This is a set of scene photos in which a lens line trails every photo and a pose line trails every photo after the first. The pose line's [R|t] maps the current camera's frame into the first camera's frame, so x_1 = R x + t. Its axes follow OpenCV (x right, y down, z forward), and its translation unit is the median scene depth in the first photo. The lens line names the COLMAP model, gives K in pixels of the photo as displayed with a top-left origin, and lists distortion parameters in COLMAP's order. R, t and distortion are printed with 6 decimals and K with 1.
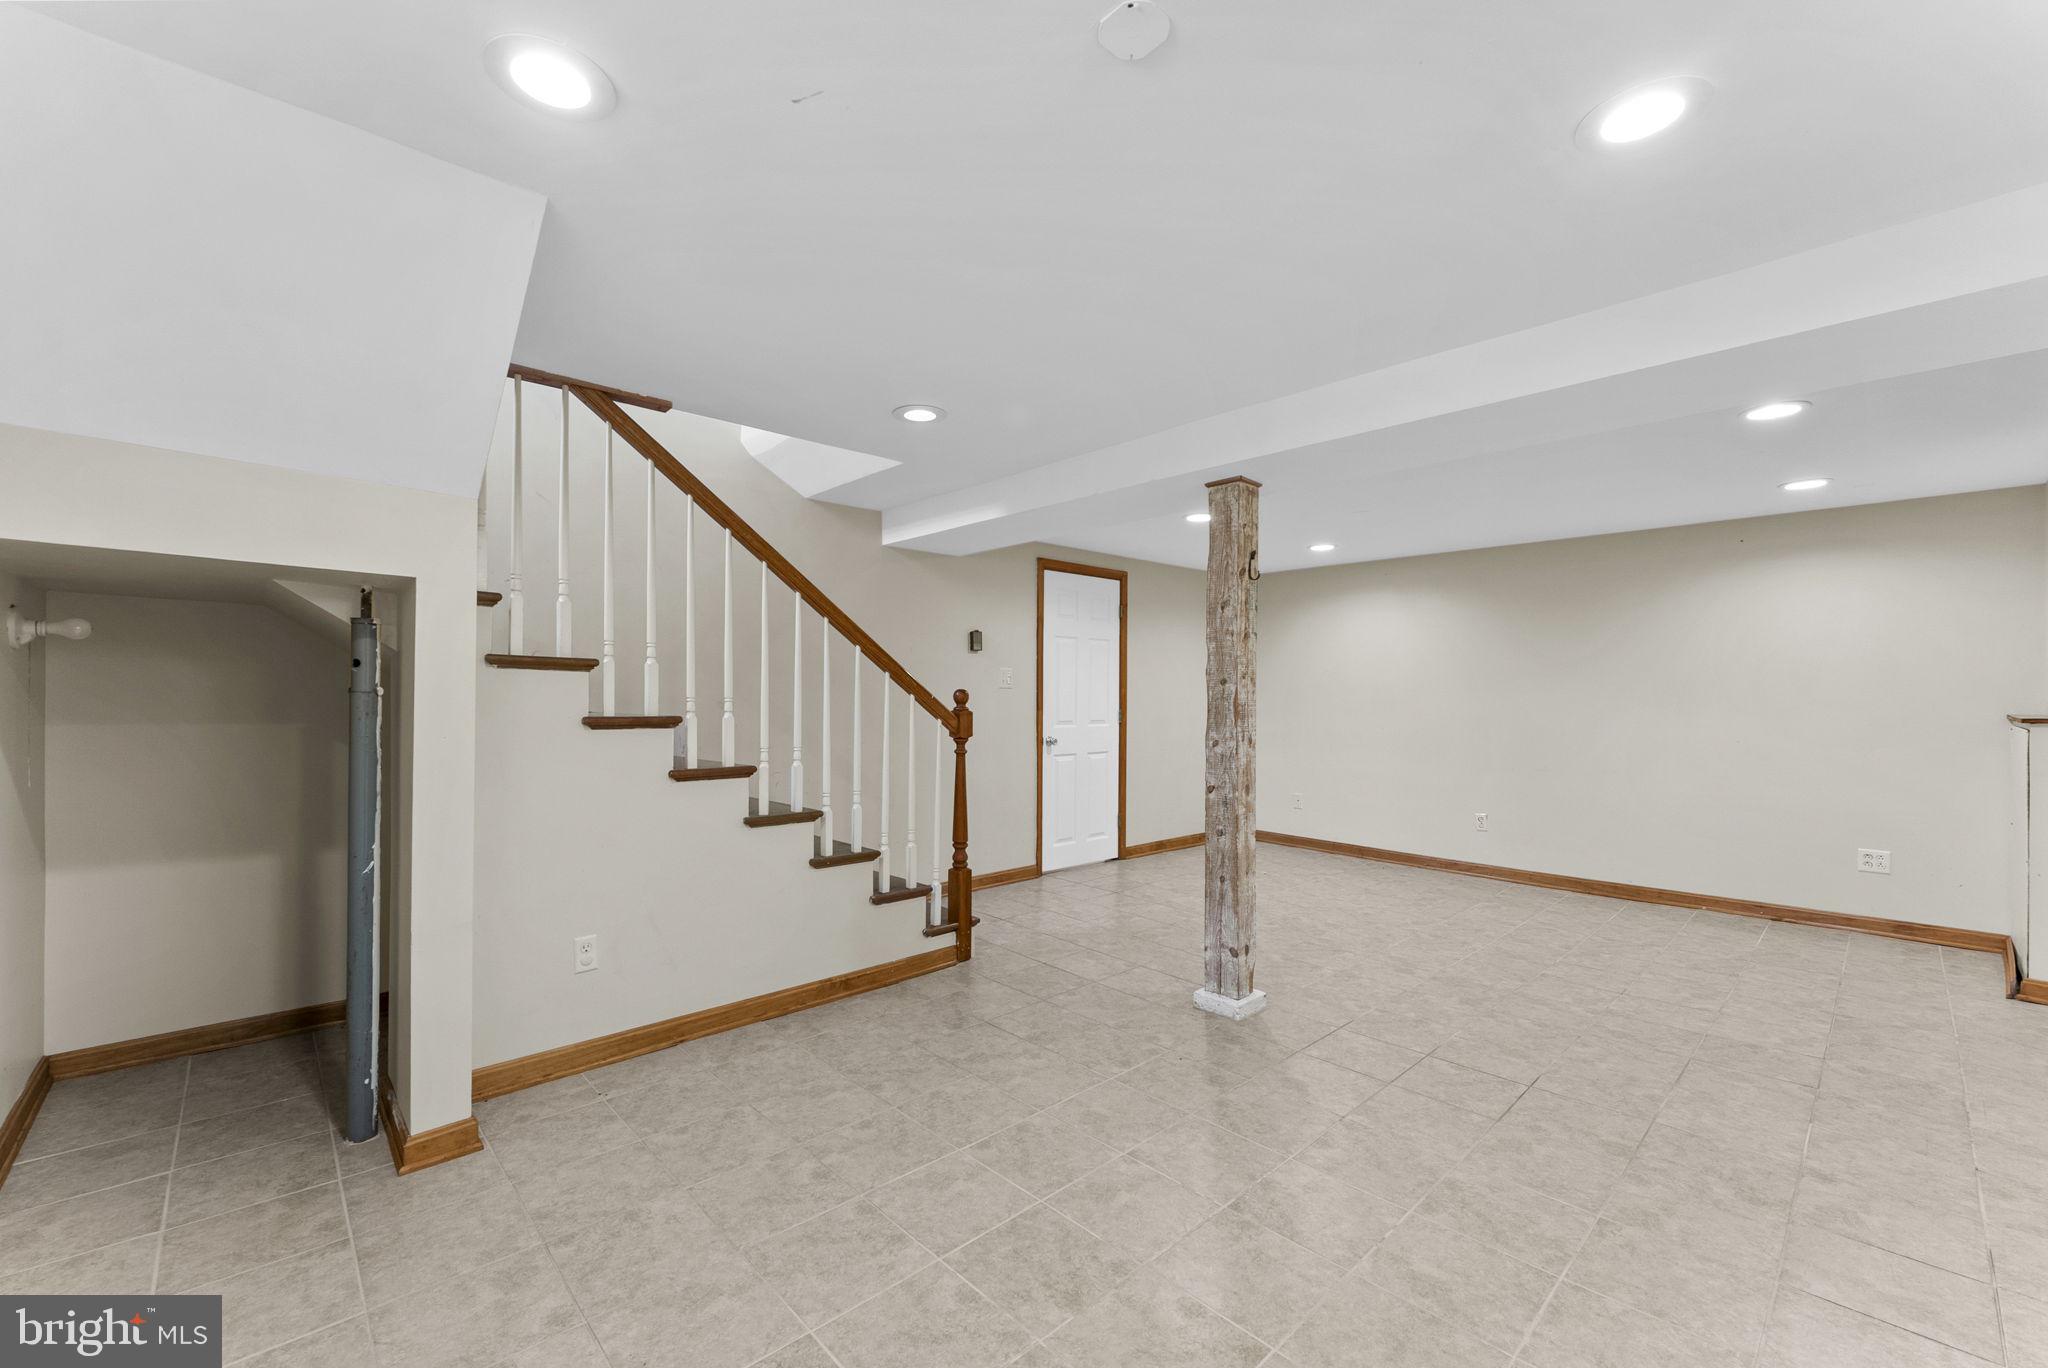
lens RADIAL K [[839.9, 0, 1023.7], [0, 839.9, 689.2], [0, 0, 1]] dist [0.001389, -0.000220]
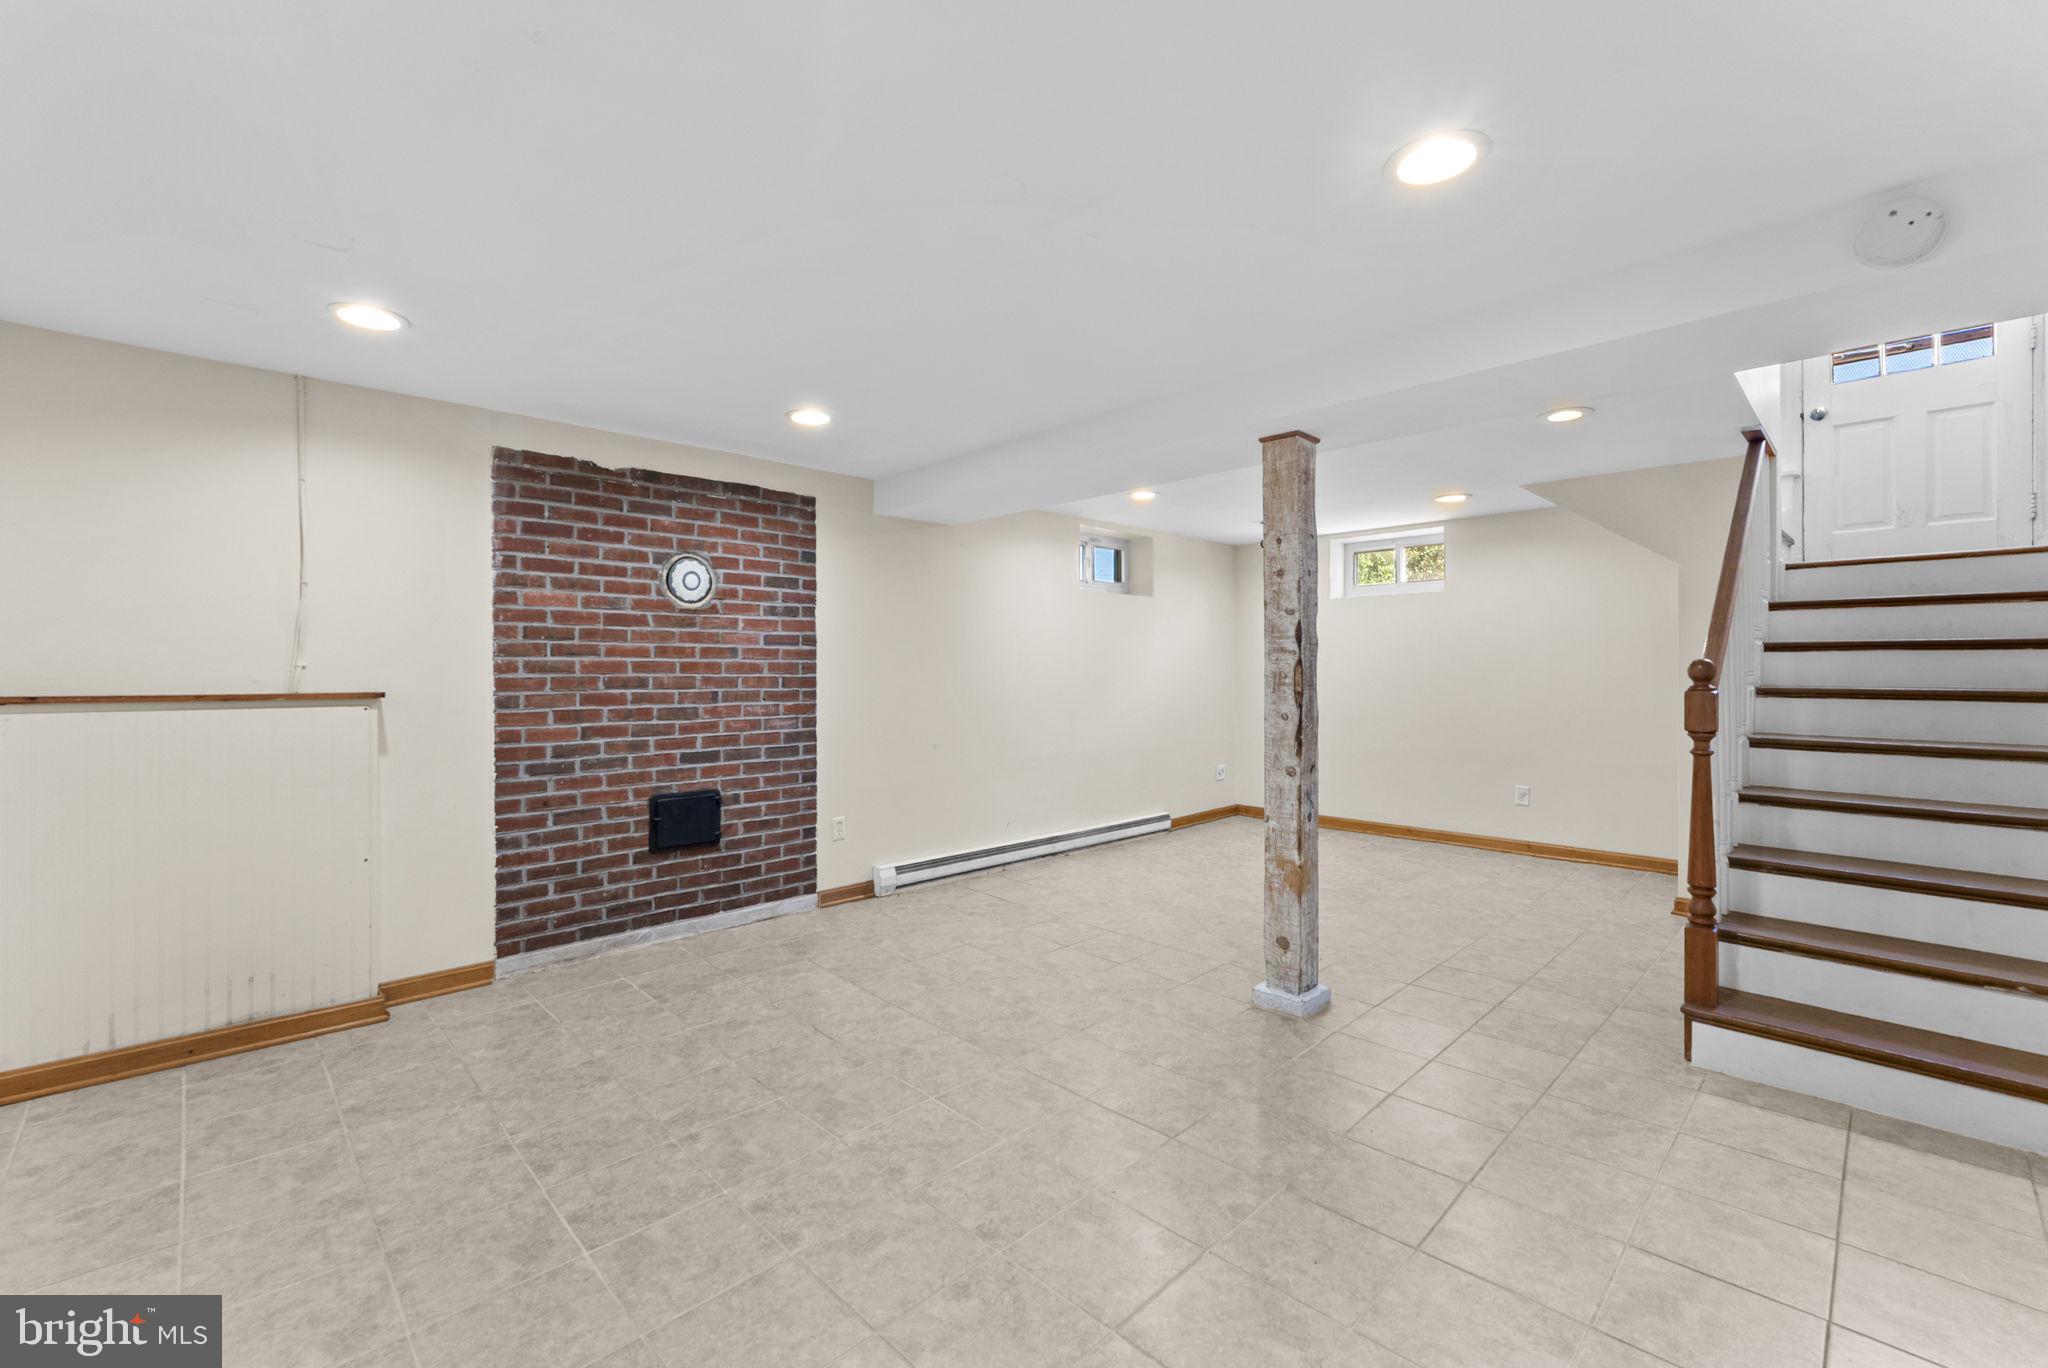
lens RADIAL K [[839.9, 0, 1011.3], [0, 839.9, 682.8], [0, 0, 1]] dist [0.001389, -0.000220]
pose [[-0.999997, -0.001288, 0.002265, 0.495105], [-0.001275, 0.999982, 0.005833, 0.015748], [-0.002272, 0.005830, -0.999980, 1.723186]]
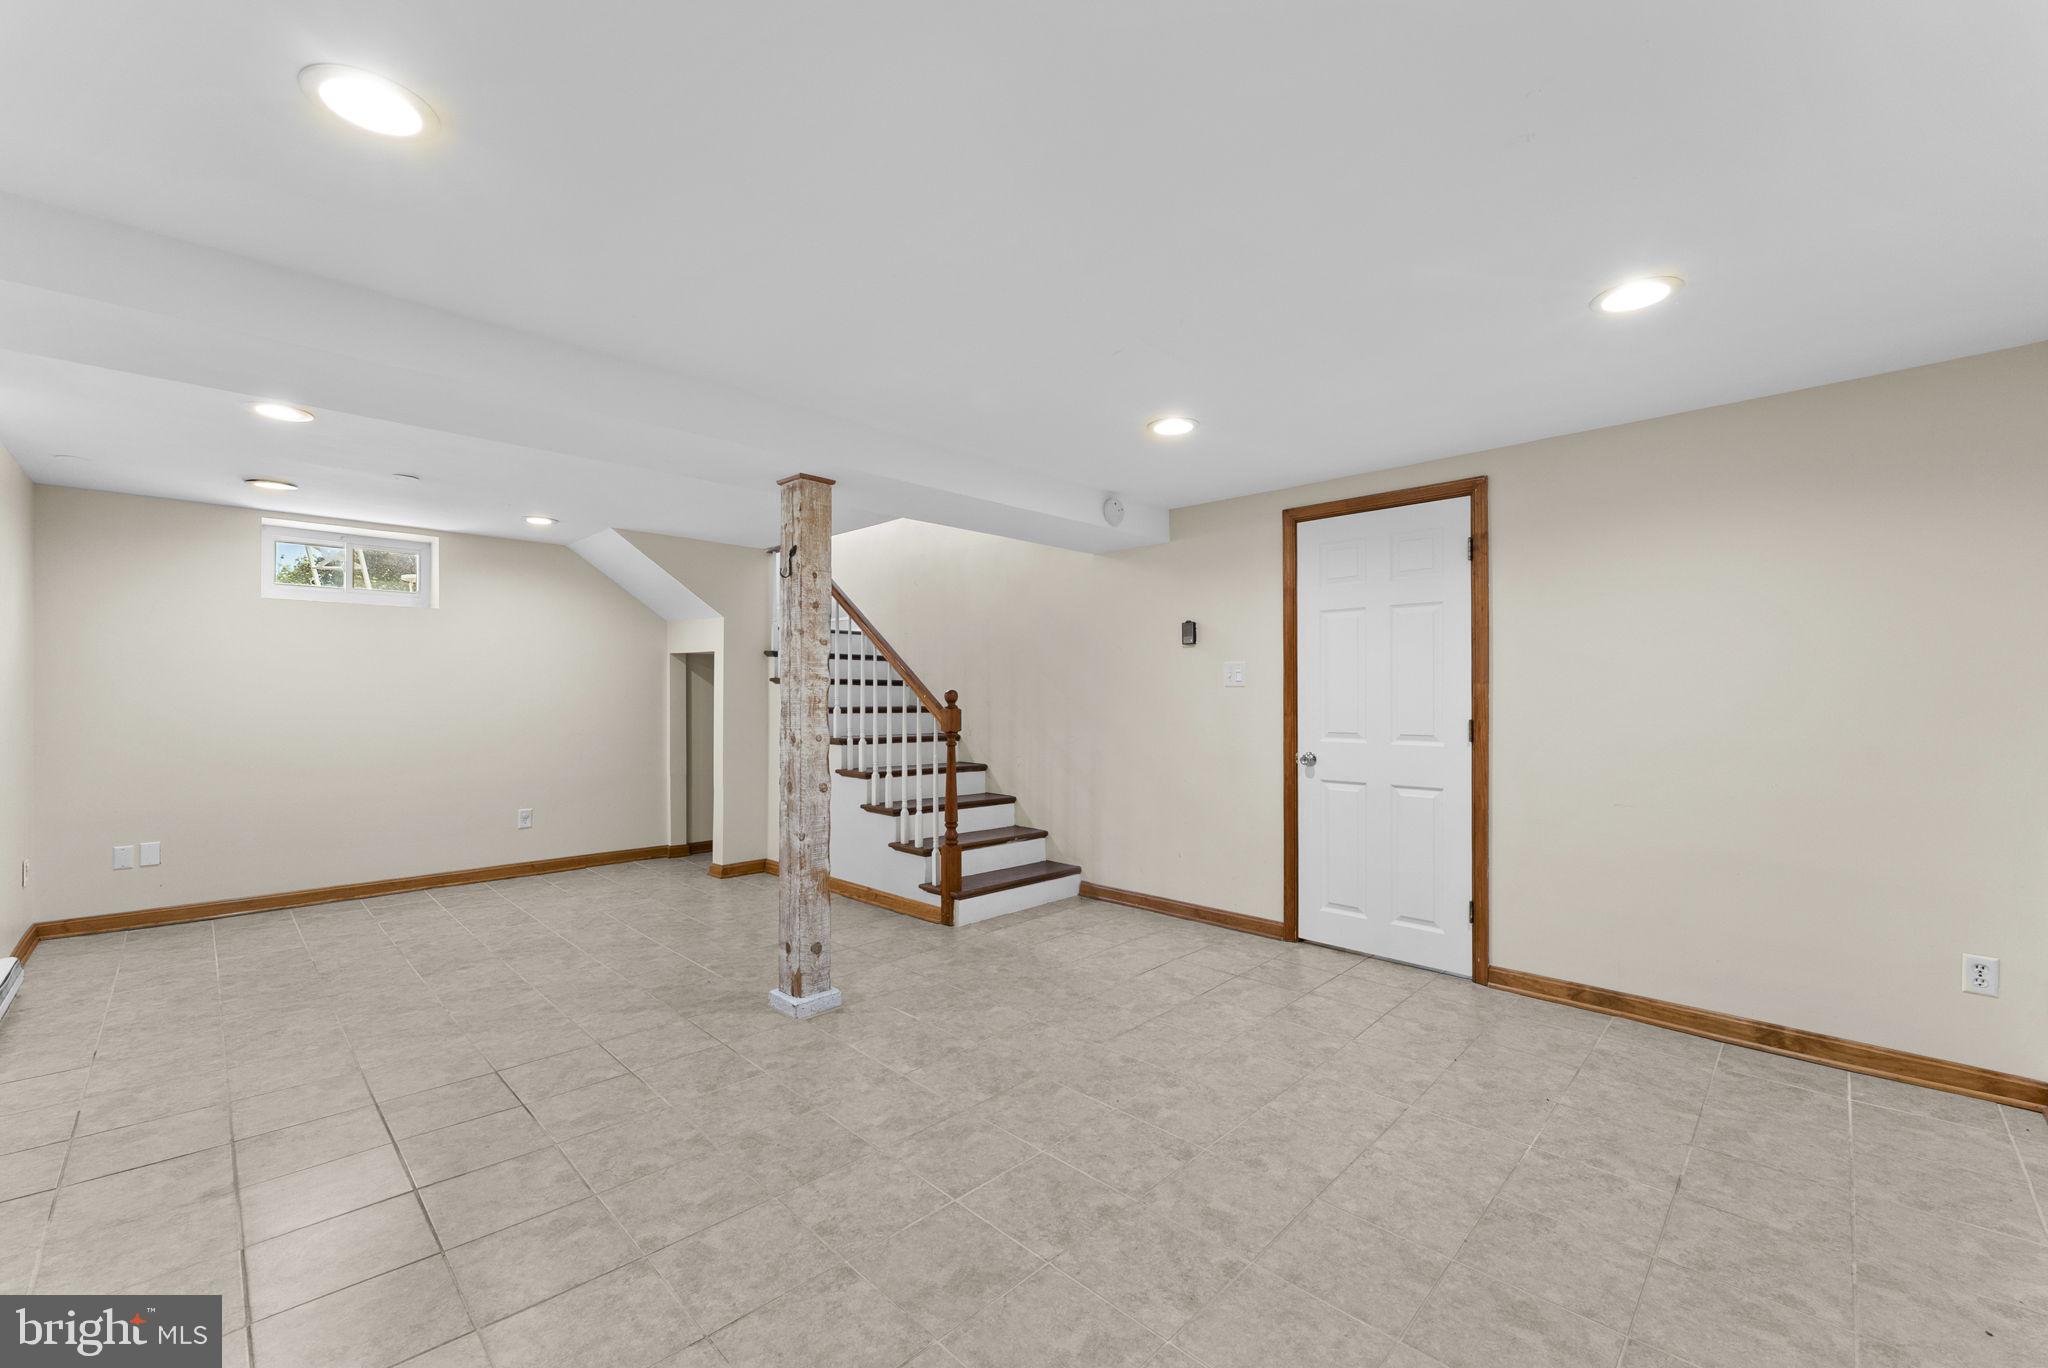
lens RADIAL K [[839.9, 0, 1009.1], [0, 839.9, 689.3], [0, 0, 1]] dist [0.001389, -0.000220]
pose [[0.010361, -0.012159, -0.999872, 1.115791], [0.006065, 0.999908, -0.012097, 0.014013], [0.999928, -0.005939, 0.010434, 1.101452]]
